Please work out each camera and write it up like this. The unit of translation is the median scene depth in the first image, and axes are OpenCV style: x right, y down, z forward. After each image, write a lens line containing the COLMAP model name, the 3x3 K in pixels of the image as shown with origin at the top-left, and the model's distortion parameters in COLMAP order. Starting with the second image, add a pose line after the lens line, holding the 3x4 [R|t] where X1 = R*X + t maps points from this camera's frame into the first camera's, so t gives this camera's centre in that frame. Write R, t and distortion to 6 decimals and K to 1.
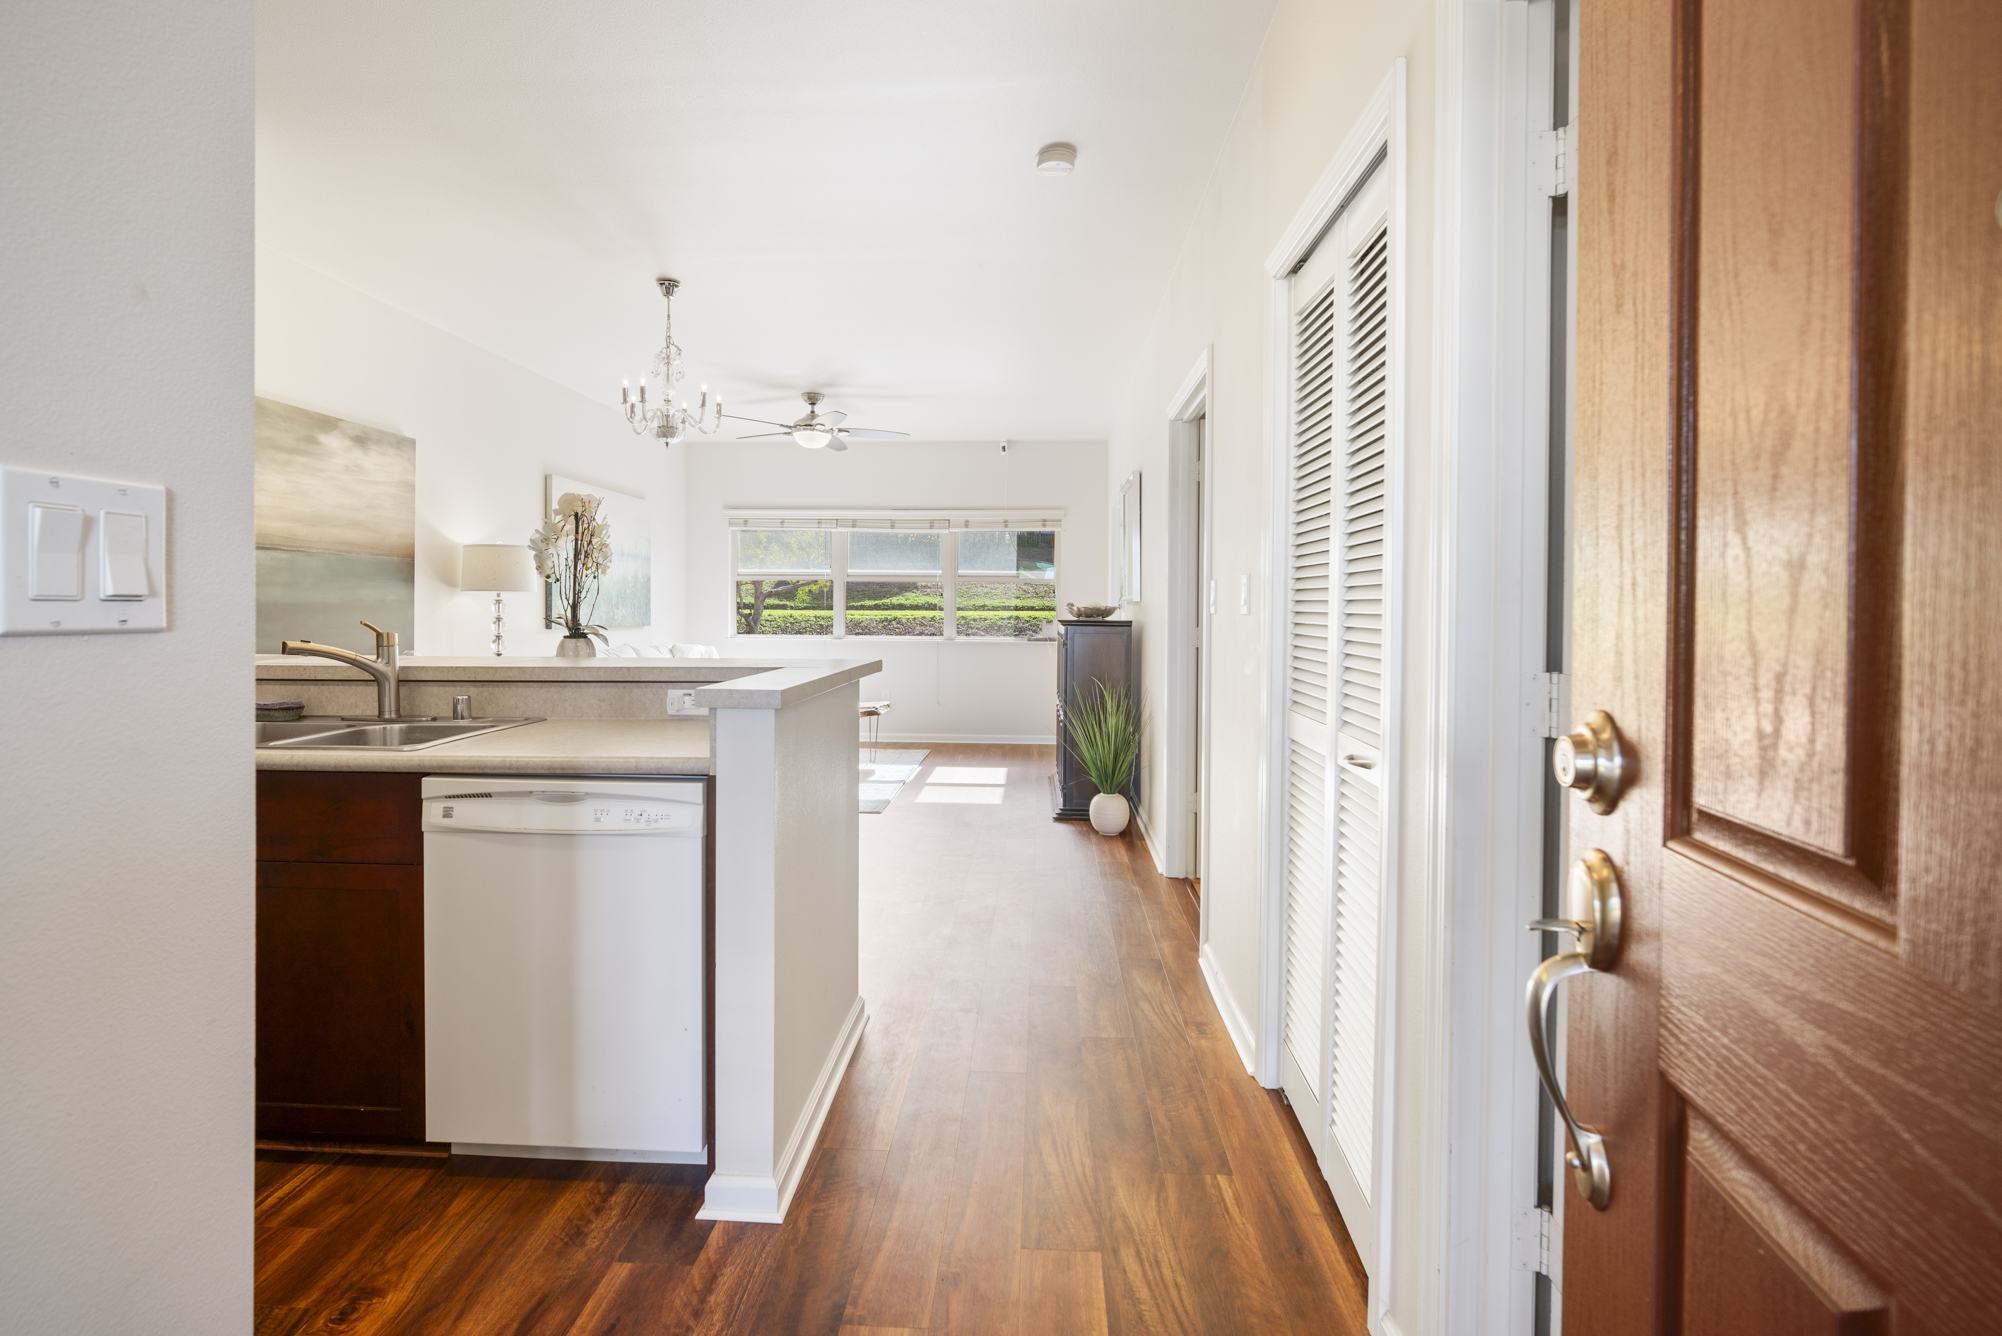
lens RADIAL K [[921.9, 0, 968.6], [0, 921.9, 617.7], [0, 0, 1]] dist [0.000124, 0.000072]
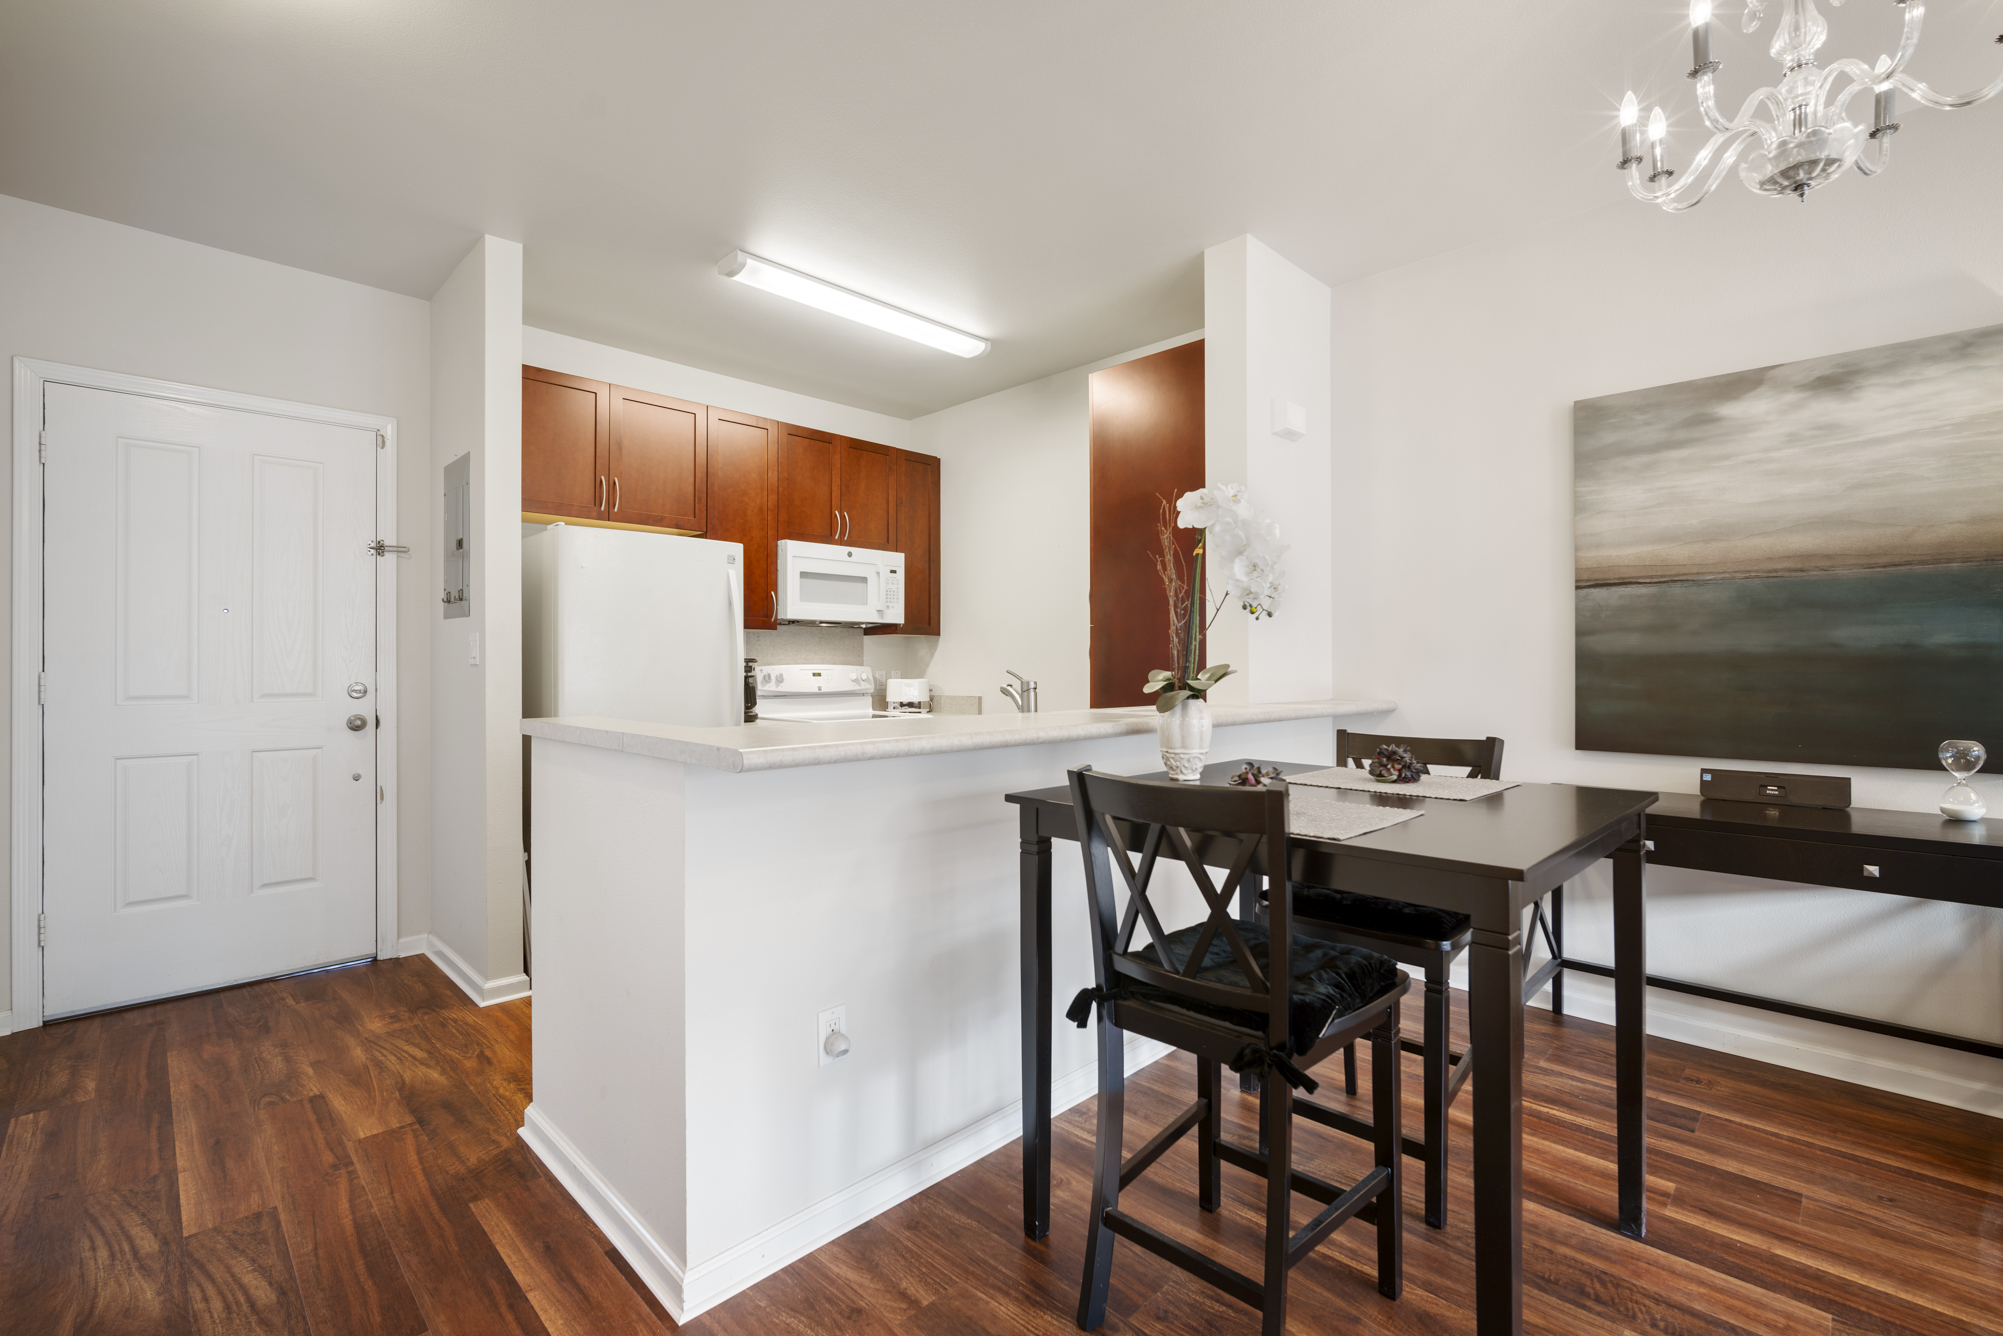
lens RADIAL K [[872.2, 0, 1002.3], [0, 872.2, 661.6], [0, 0, 1]] dist [-0.014718, 0.004399]
pose [[-0.644470, -0.008107, -0.764587, 0.111302], [-0.010543, 0.999943, -0.001716, -0.002233], [0.764557, 0.006956, -0.644518, 0.876598]]
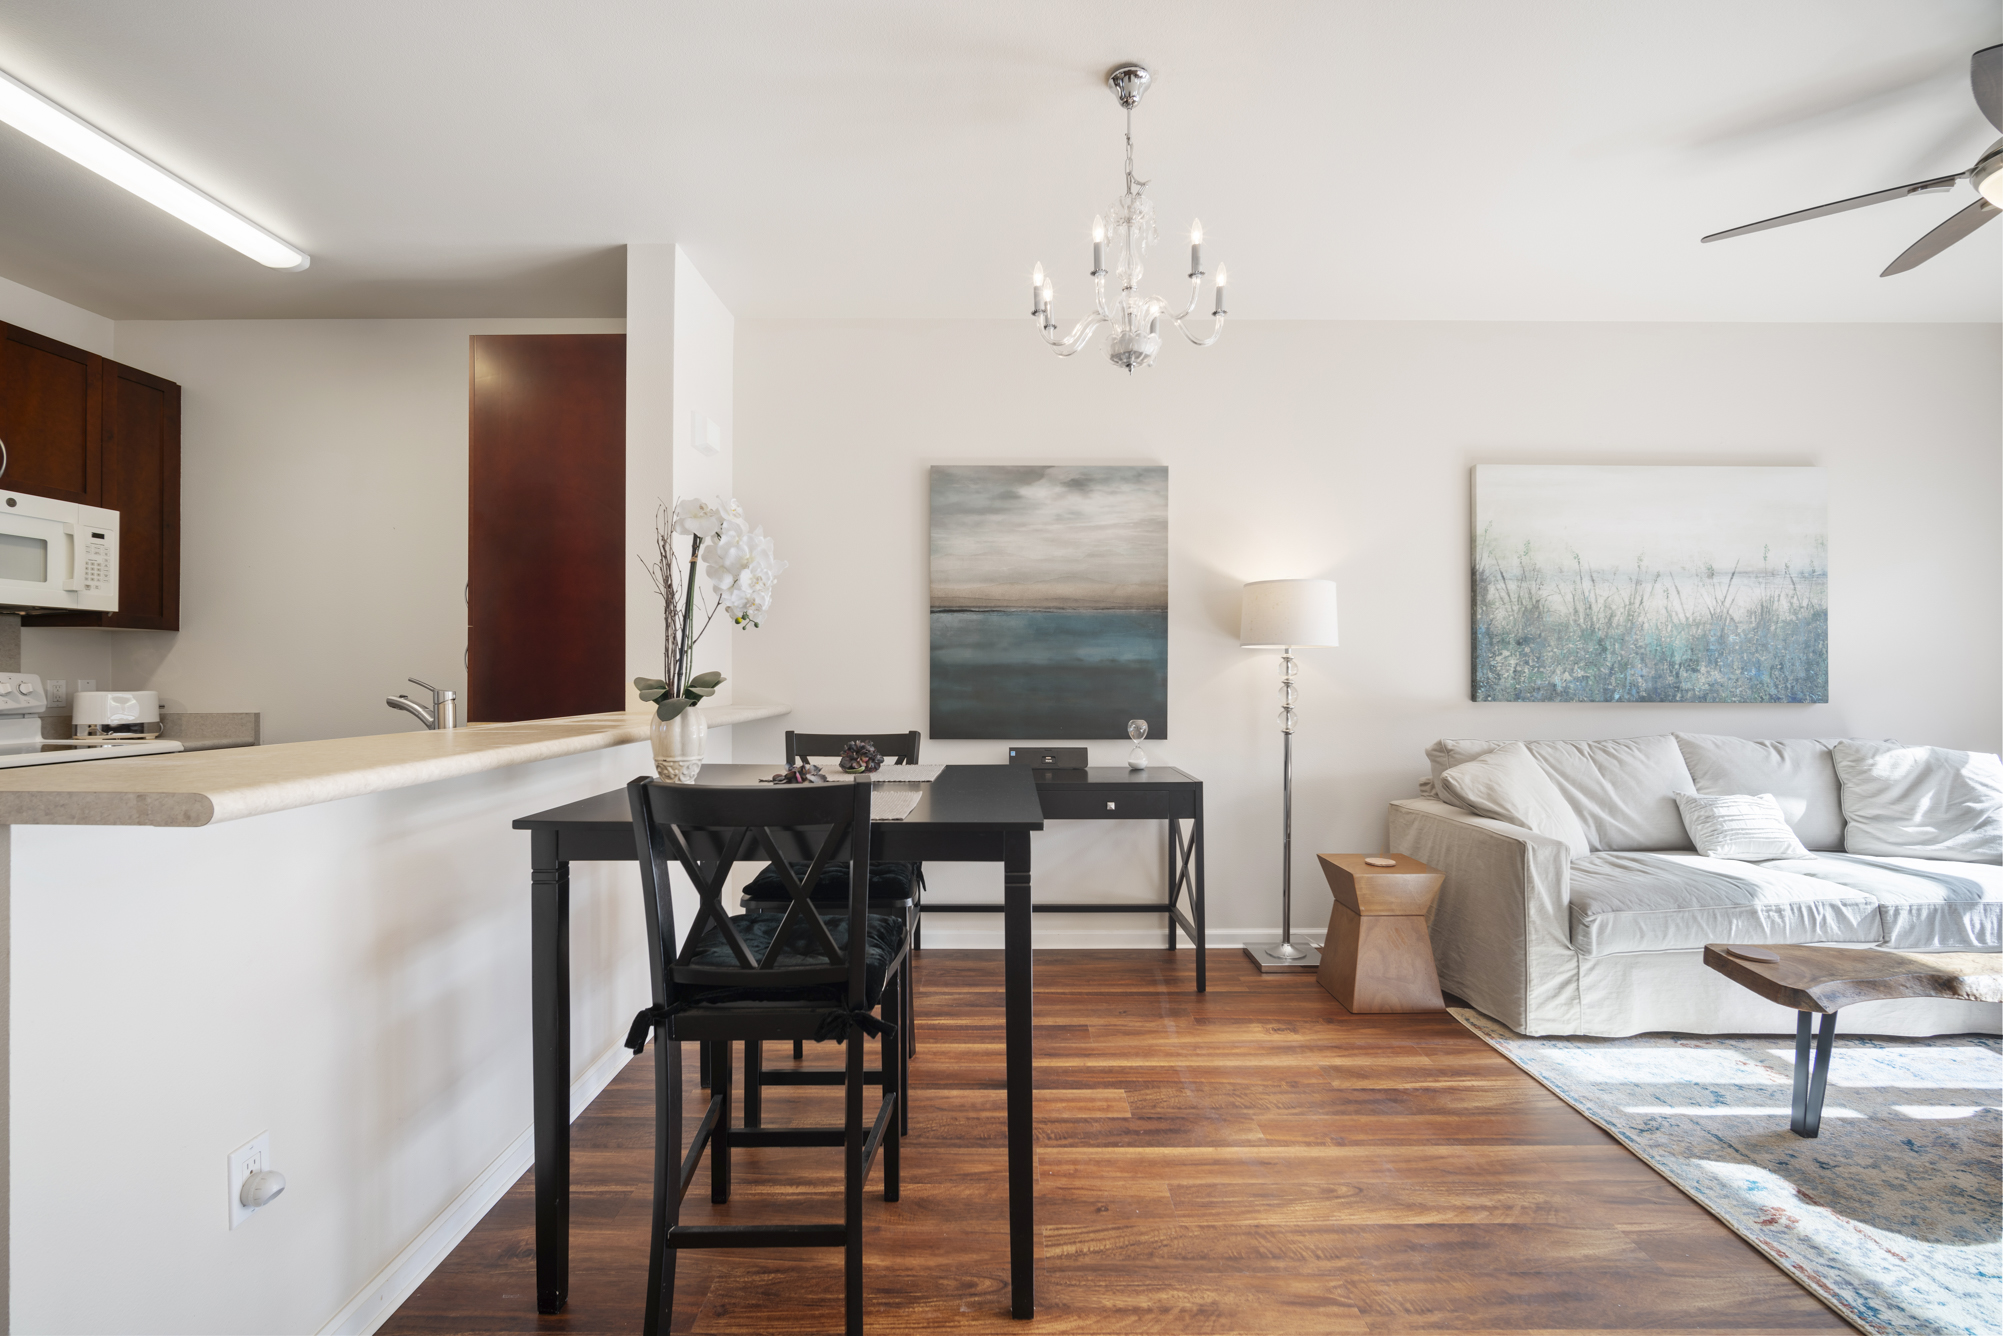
lens RADIAL K [[864.1, 0, 996.3], [0, 864.1, 672.2], [0, 0, 1]] dist [-0.009796, 0.001390]
pose [[0.082793, -0.005614, -0.996551, 0.161813], [-0.010854, 0.999920, -0.006535, -0.001192], [0.996508, 0.011357, 0.082725, 0.785875]]
